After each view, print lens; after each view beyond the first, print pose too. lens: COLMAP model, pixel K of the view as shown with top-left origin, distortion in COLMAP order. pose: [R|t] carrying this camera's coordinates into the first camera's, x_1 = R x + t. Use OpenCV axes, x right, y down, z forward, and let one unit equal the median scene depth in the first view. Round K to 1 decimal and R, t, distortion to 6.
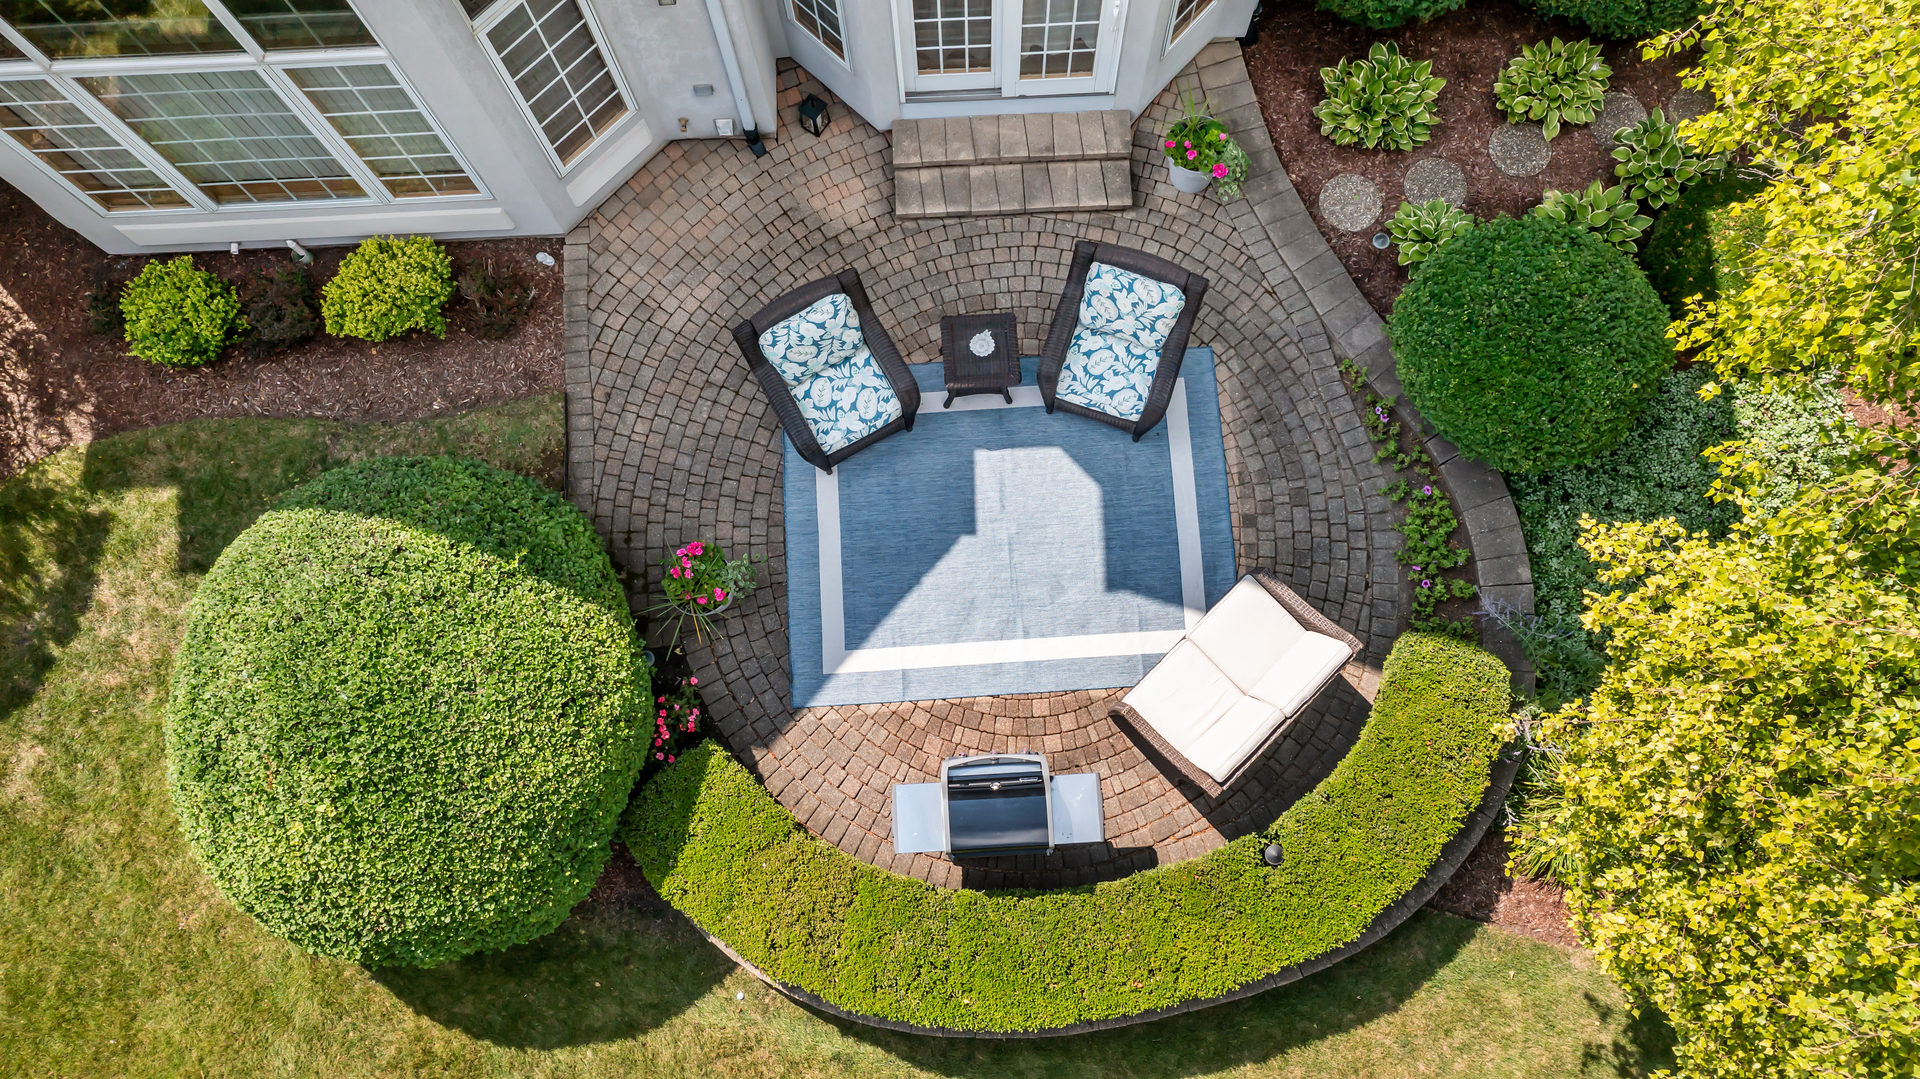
lens RADIAL K [[1535.0, 0, 960.0], [0, 1535.0, 539.5], [0, 0, 1]] dist [-0.008379, 0.001894]
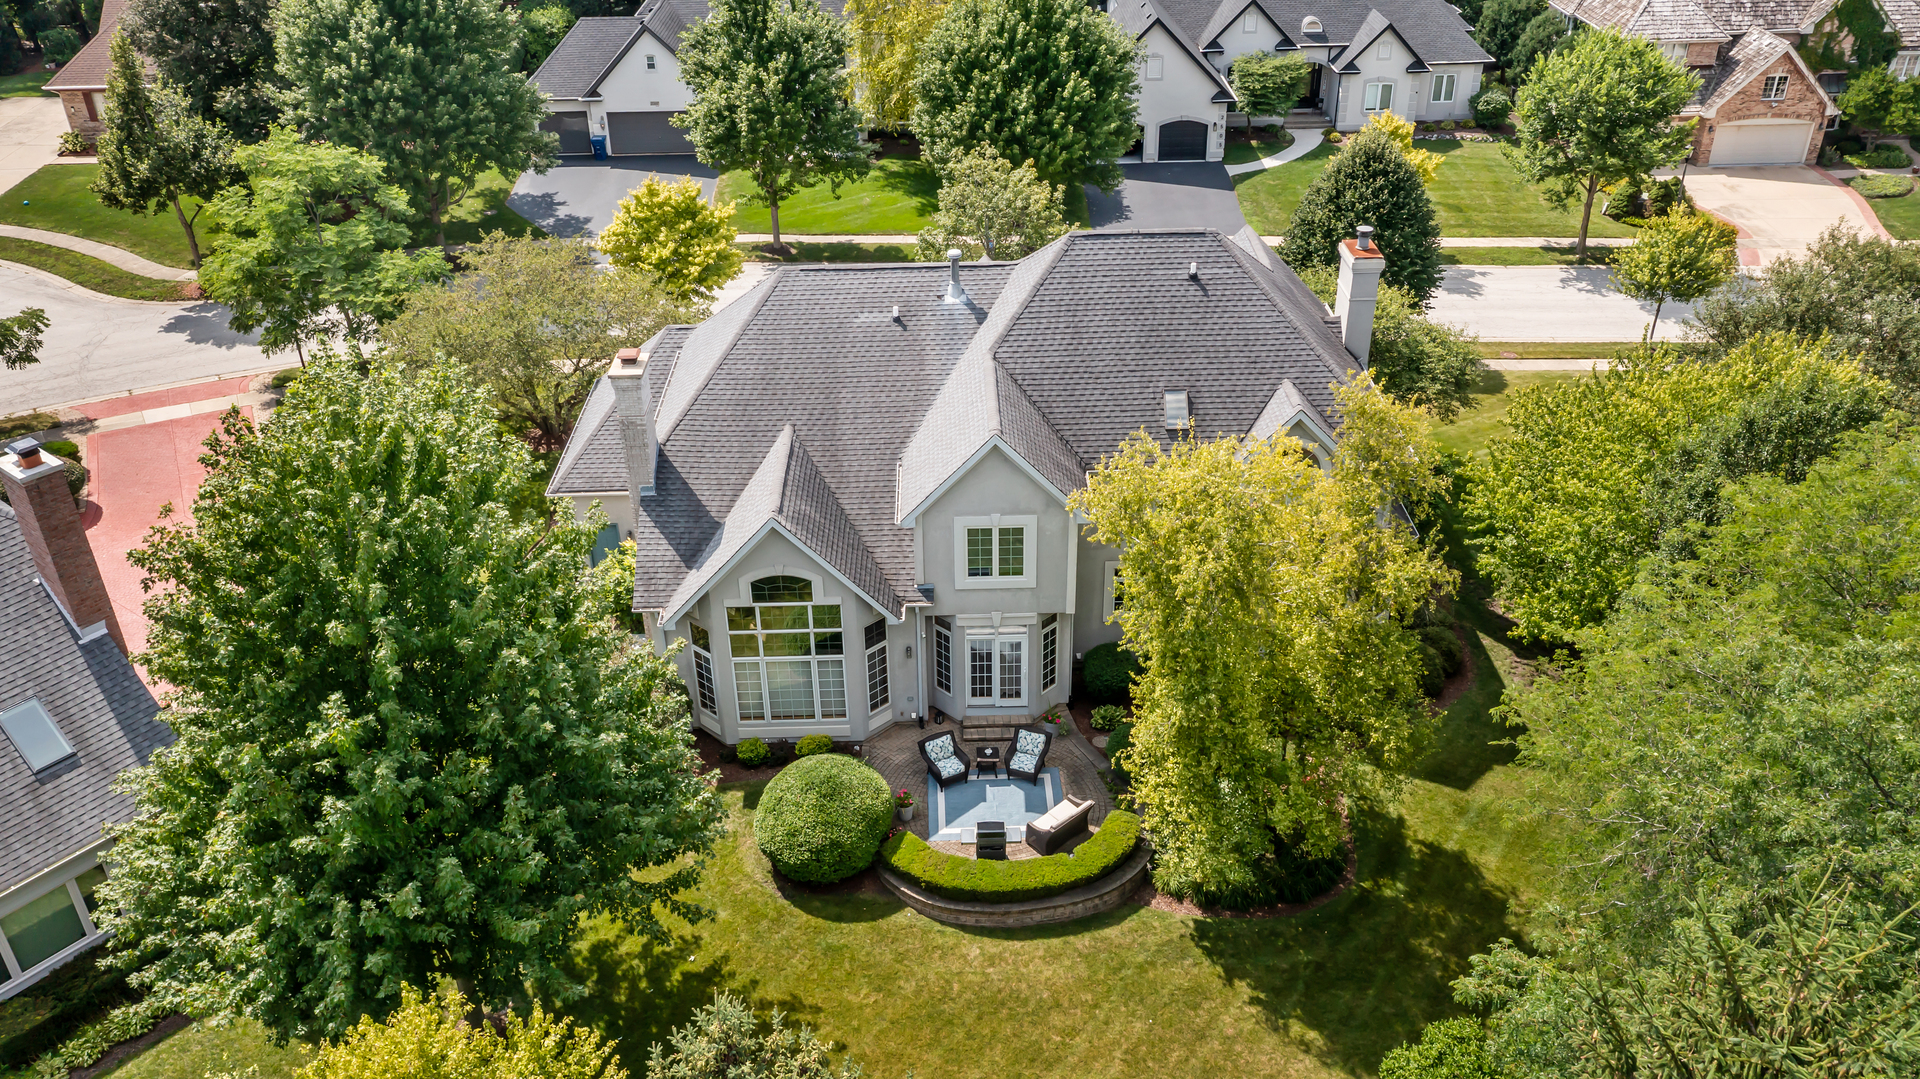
lens RADIAL K [[1535.0, 0, 960.0], [0, 1535.0, 539.5], [0, 0, 1]] dist [-0.008379, 0.001894]
pose [[0.999657, 0.012537, -0.022973, 0.023555], [-0.025309, 0.686534, -0.726657, 2.036012], [0.006662, 0.726990, 0.686616, -1.705319]]
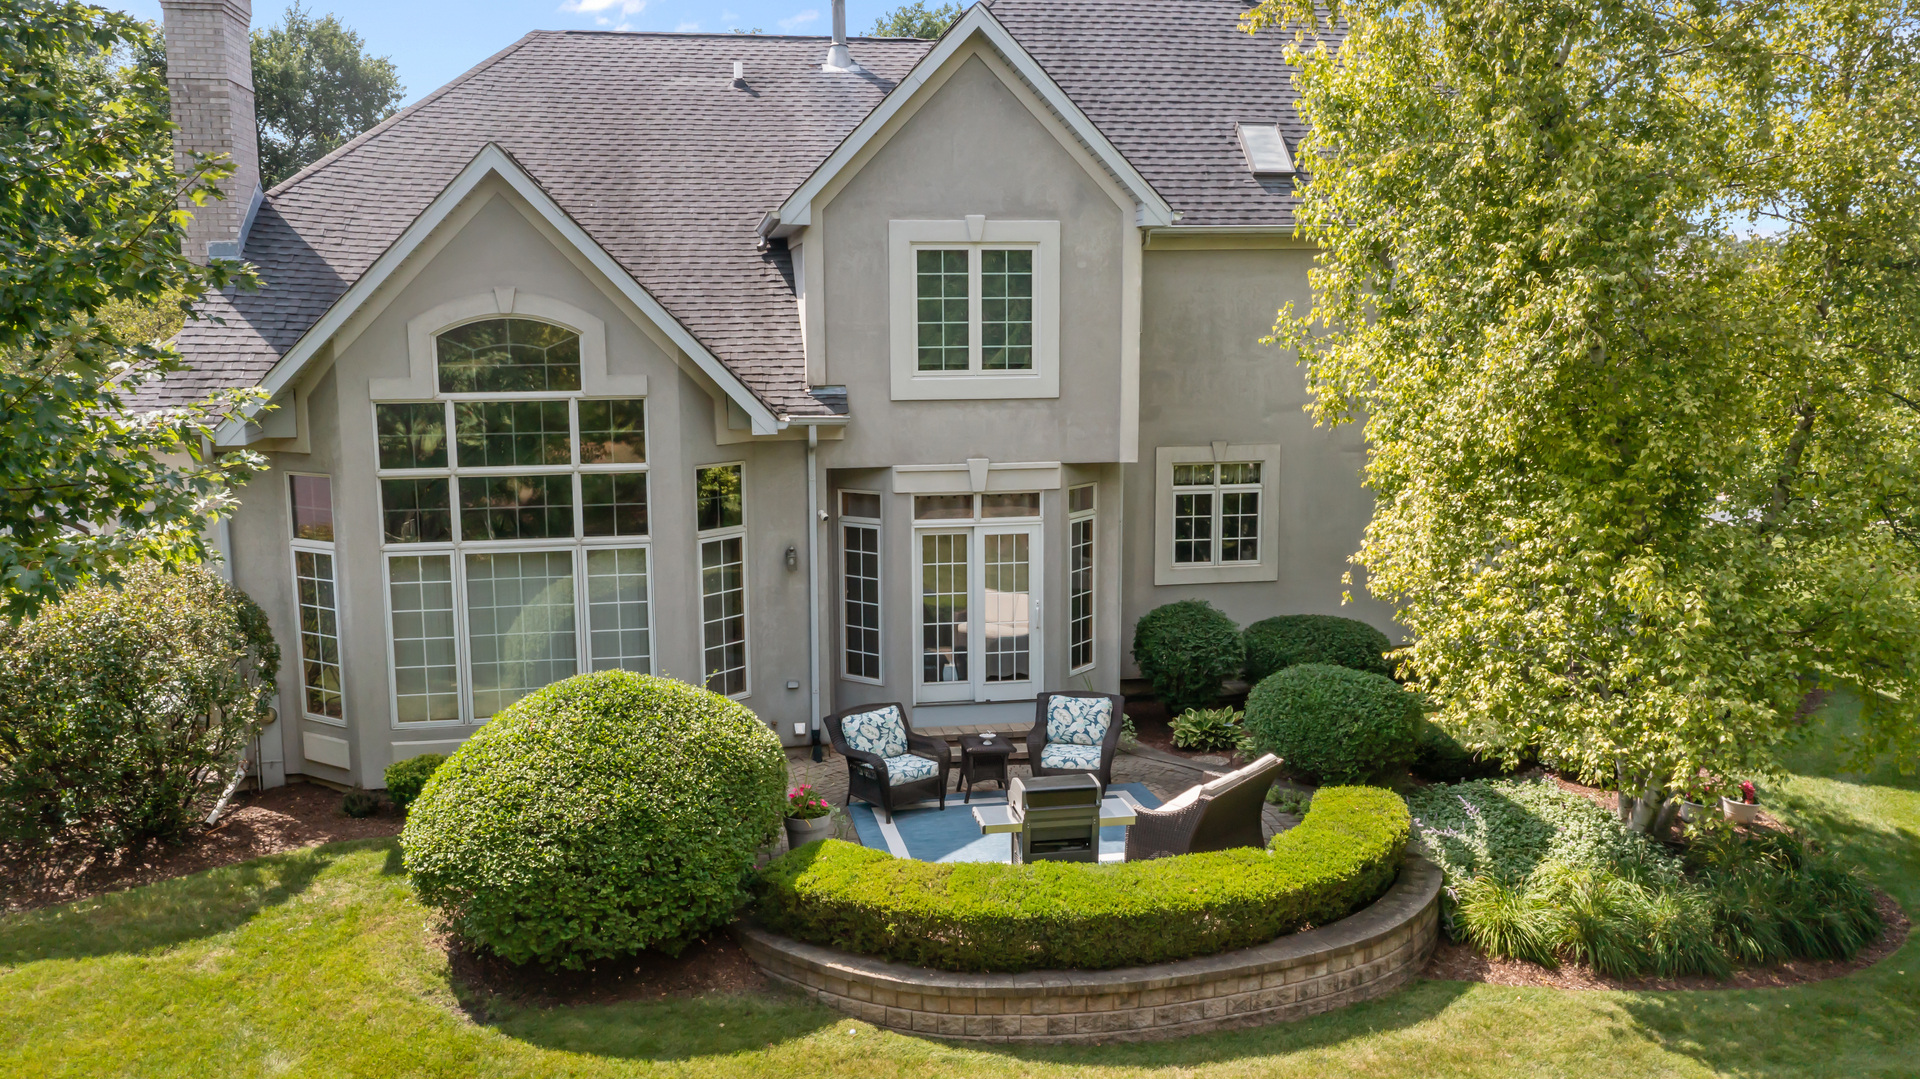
lens RADIAL K [[1535.0, 0, 960.0], [0, 1535.0, 539.5], [0, 0, 1]] dist [-0.008379, 0.001894]
pose [[0.991380, -0.011571, 0.130509, -0.203558], [0.126234, 0.351151, -0.927770, 1.181013], [-0.035093, 0.936247, 0.349585, 0.289396]]
